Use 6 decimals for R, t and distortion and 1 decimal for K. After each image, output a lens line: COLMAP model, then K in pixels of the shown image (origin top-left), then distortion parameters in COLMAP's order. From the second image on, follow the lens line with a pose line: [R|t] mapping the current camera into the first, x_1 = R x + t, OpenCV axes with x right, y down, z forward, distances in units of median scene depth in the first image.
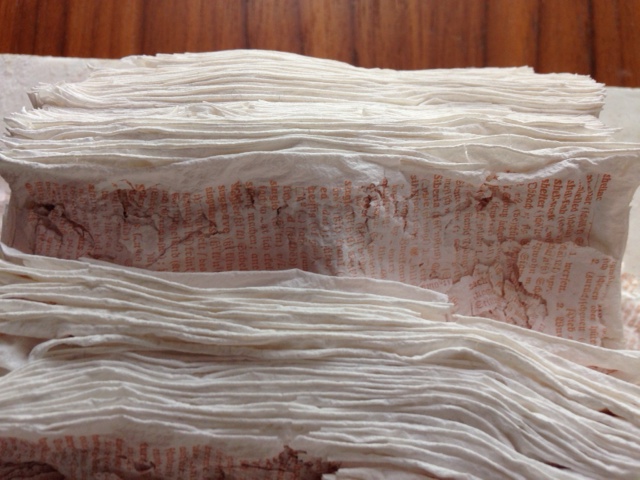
lens RADIAL K [[614.4, 0, 319.6], [0, 614.4, 239.6], [0, 0, 1]] dist [0.089900, 0.000000]
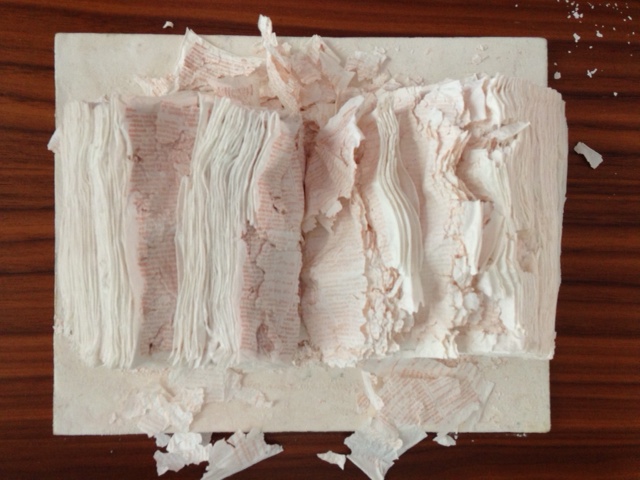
lens RADIAL K [[614.4, 0, 320.3], [0, 614.4, 240.5], [0, 0, 1]] dist [0.089900, 0.000000]
pose [[-0.042858, -0.999048, -0.008173, -0.049268], [0.951707, -0.043313, 0.303937, -0.148398], [-0.304001, 0.005248, 0.952657, -1.533853]]
